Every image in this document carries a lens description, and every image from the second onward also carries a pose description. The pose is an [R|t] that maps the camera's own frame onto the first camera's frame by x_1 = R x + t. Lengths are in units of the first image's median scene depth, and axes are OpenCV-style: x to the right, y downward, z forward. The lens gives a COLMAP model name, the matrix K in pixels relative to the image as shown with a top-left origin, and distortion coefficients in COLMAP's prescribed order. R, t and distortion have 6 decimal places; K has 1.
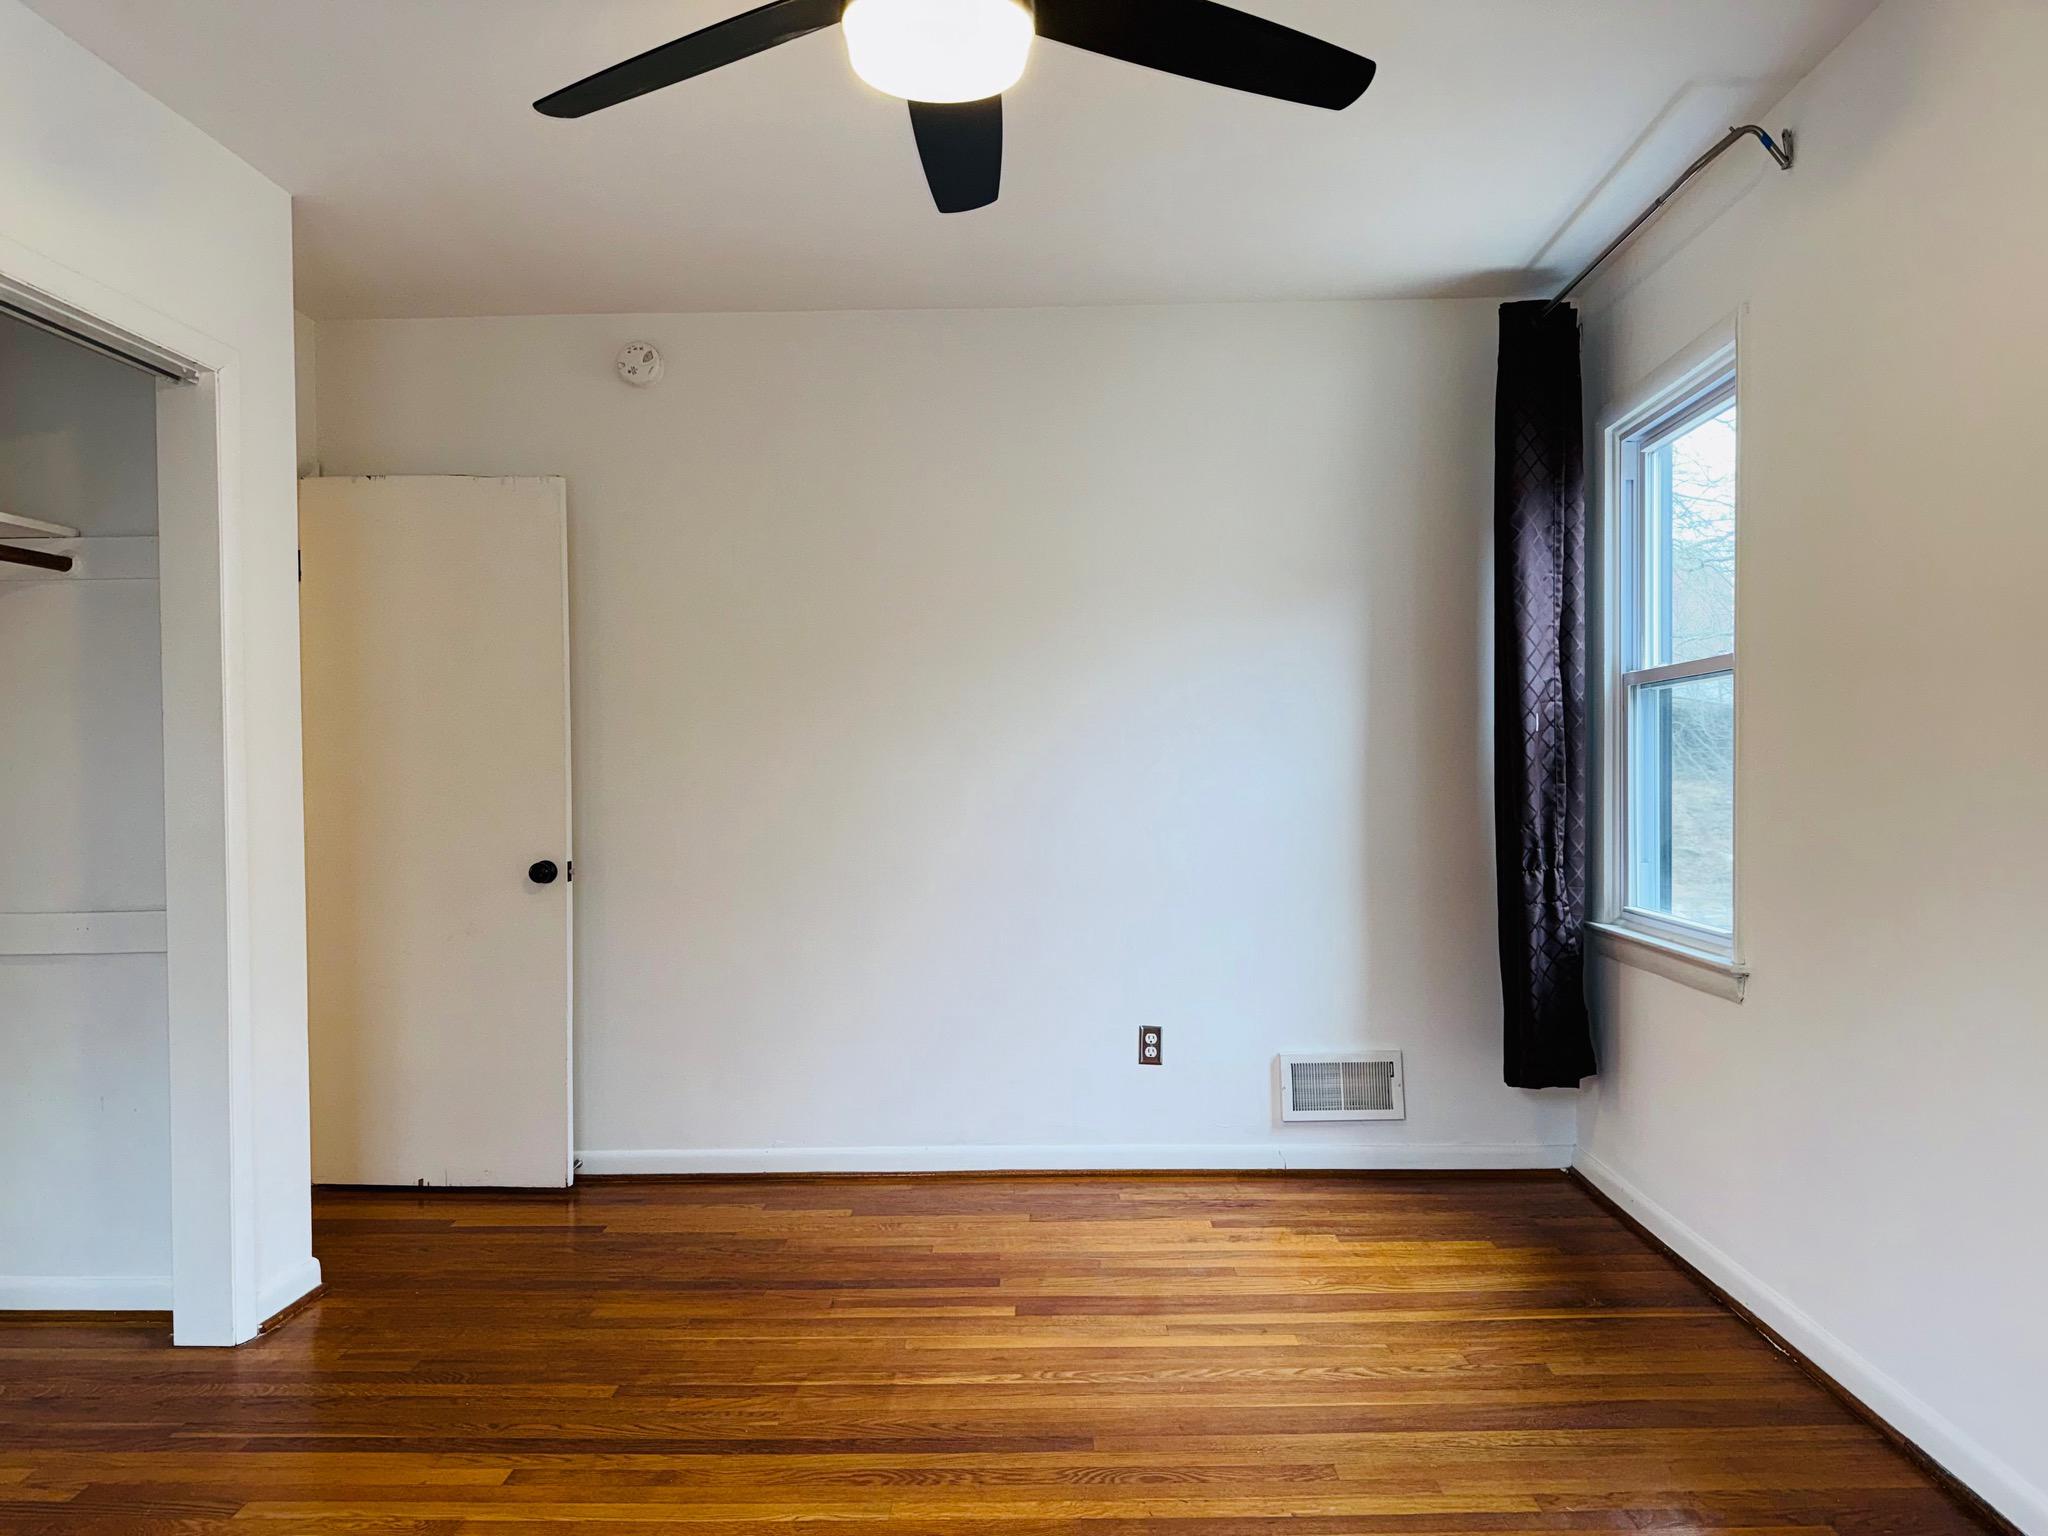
lens RADIAL K [[1490.1, 0, 1024.0], [0, 1490.1, 768.0], [0, 0, 1]] dist [0.003187, 0.001323]
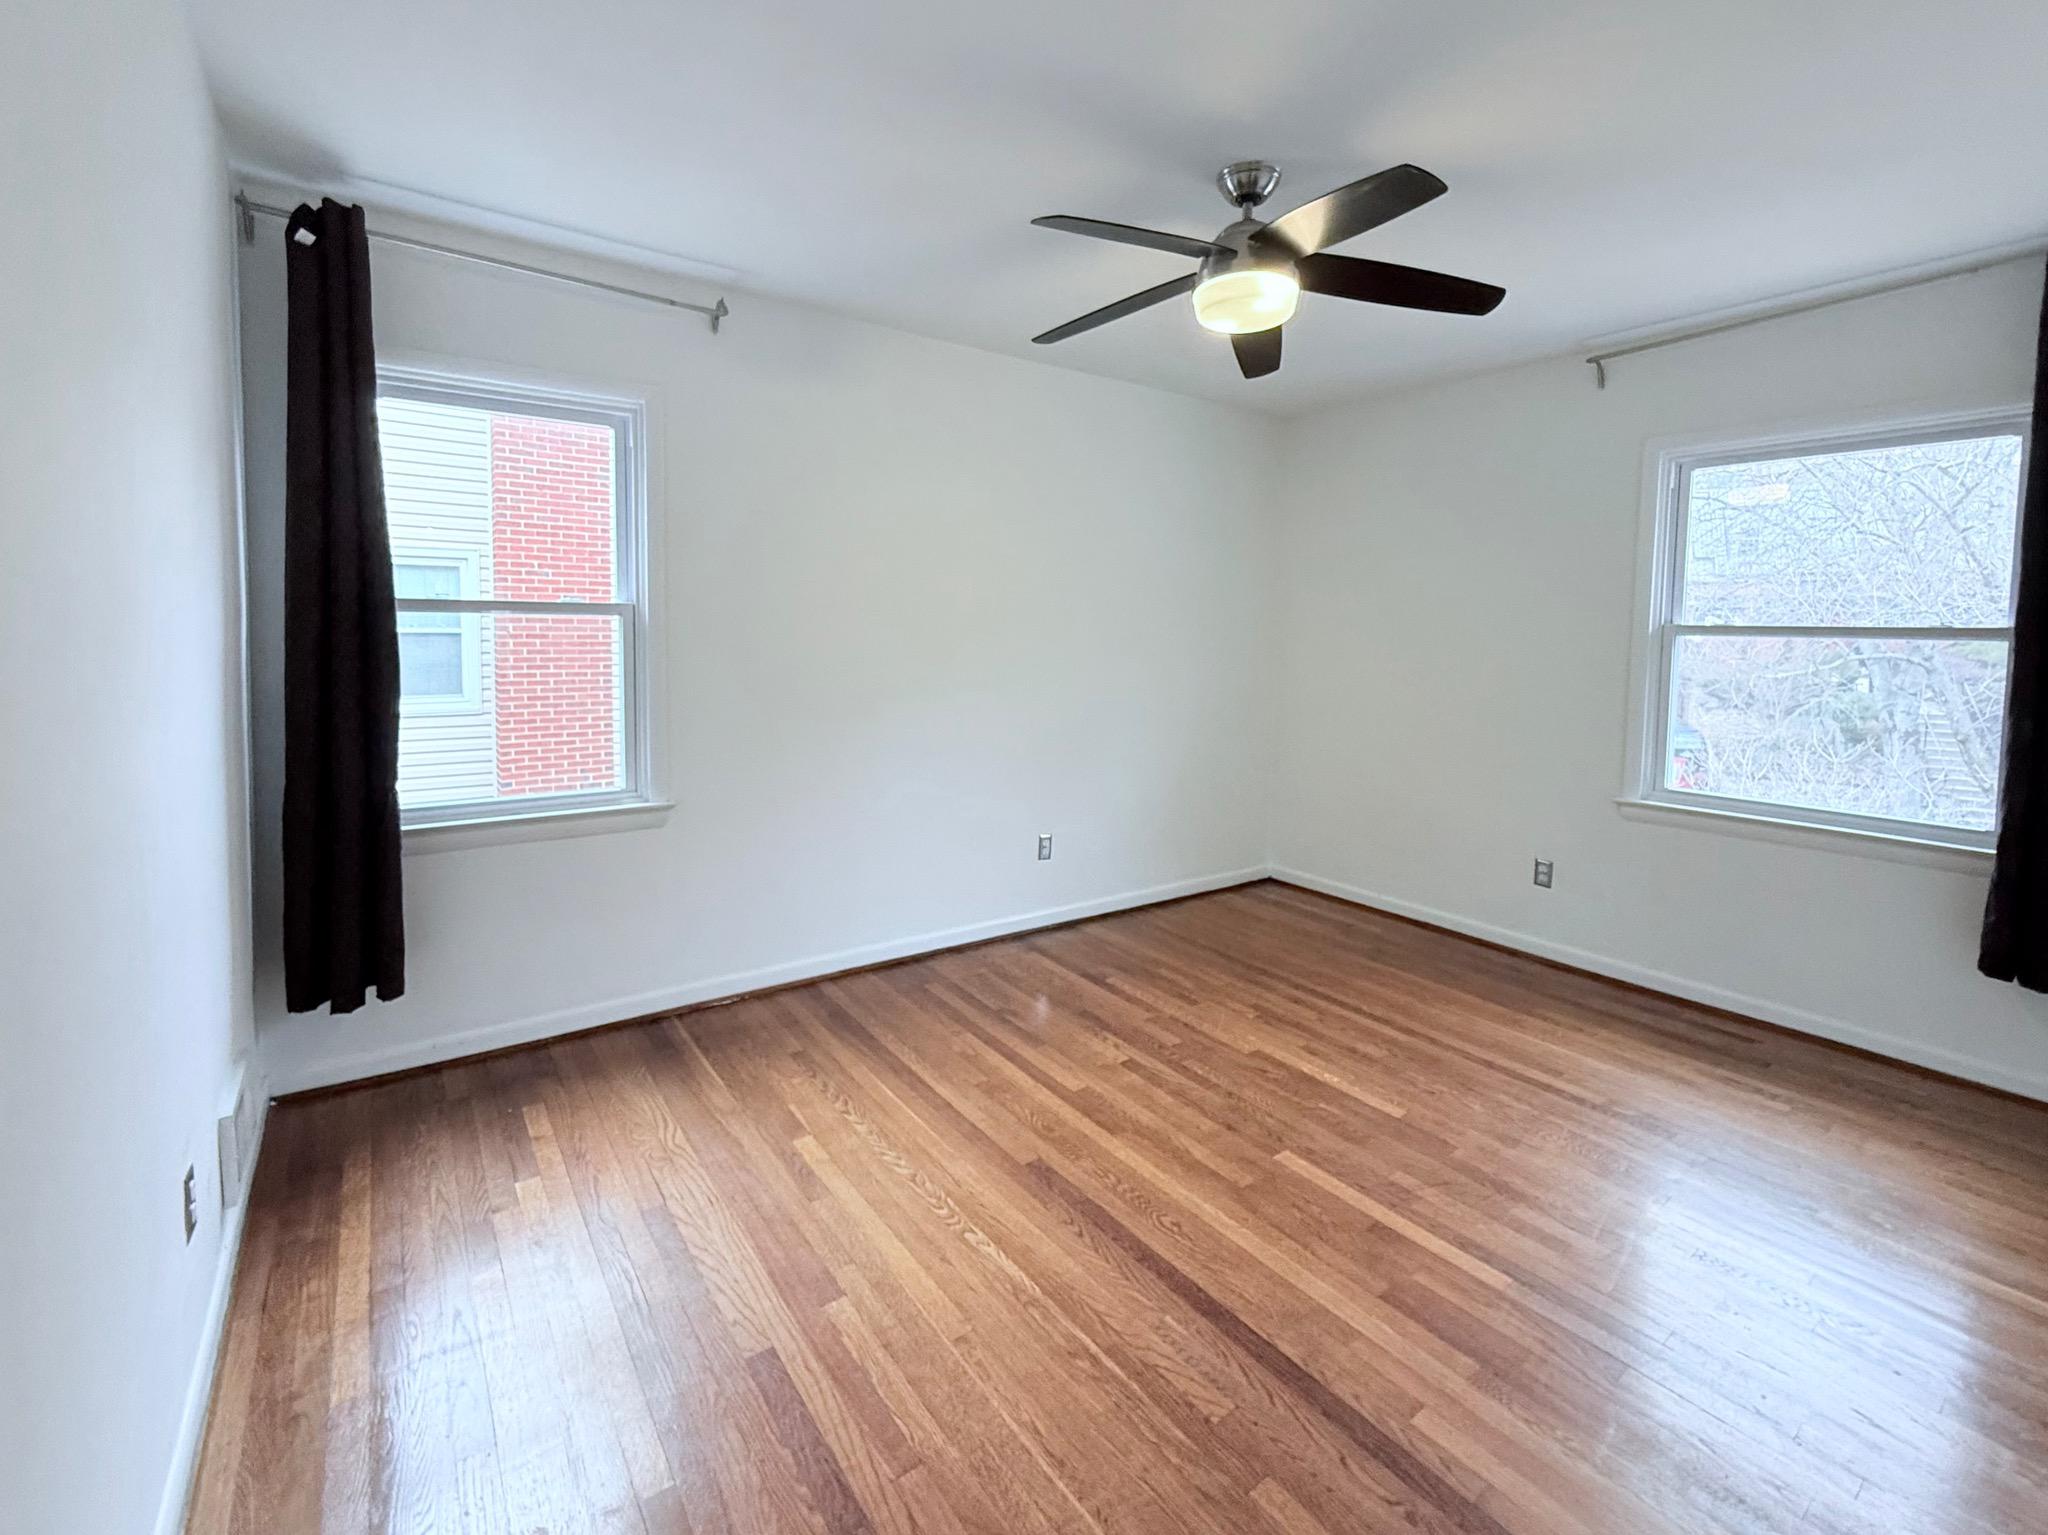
lens RADIAL K [[891.0, 0, 1024.0], [0, 891.0, 767.5], [0, 0, 1]] dist [0.000451, -0.000070]
pose [[-0.623376, -0.115081, 0.773407, -0.547503], [-0.009263, 0.990128, 0.139862, -0.053240], [-0.781867, 0.080022, -0.618288, 1.417295]]
